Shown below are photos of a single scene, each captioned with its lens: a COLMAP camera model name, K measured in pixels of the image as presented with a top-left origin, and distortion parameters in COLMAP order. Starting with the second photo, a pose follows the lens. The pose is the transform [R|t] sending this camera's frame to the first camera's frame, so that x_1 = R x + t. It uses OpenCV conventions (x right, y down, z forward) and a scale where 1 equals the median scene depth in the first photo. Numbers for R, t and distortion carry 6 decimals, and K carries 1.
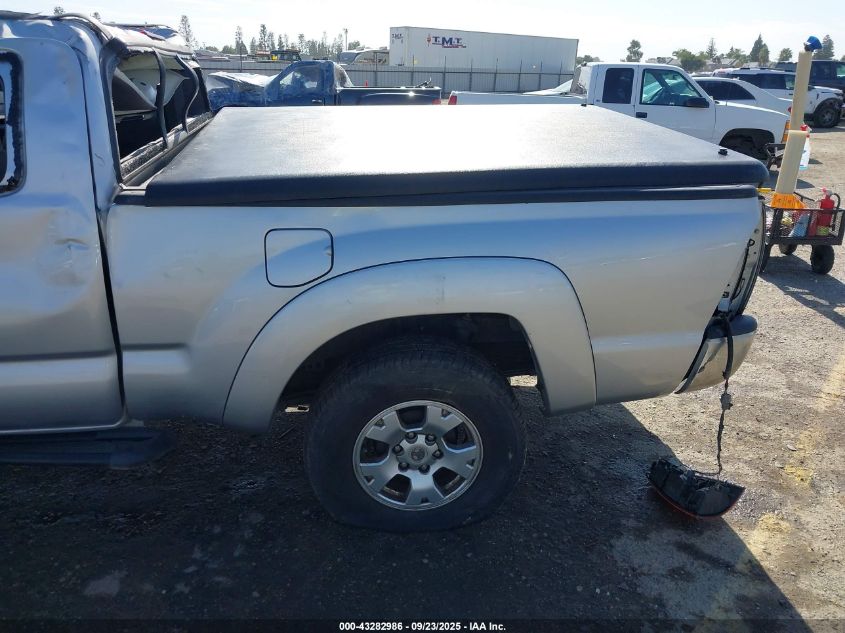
lens RADIAL K [[655.0, 0, 422.5], [0, 655.0, 316.5], [0, 0, 1]] dist [0.002962, -0.012315]
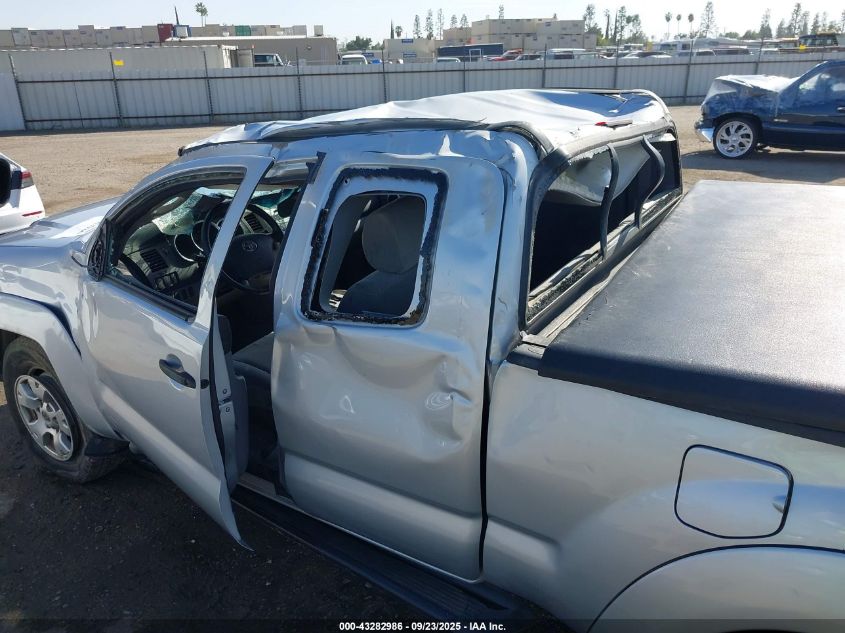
lens RADIAL K [[655.0, 0, 422.5], [0, 655.0, 316.5], [0, 0, 1]] dist [0.002962, -0.012315]
pose [[0.762759, 0.198813, -0.615363, -0.038352], [-0.187475, 0.978687, 0.083815, -0.188879], [0.618912, 0.051435, 0.783775, 0.195467]]
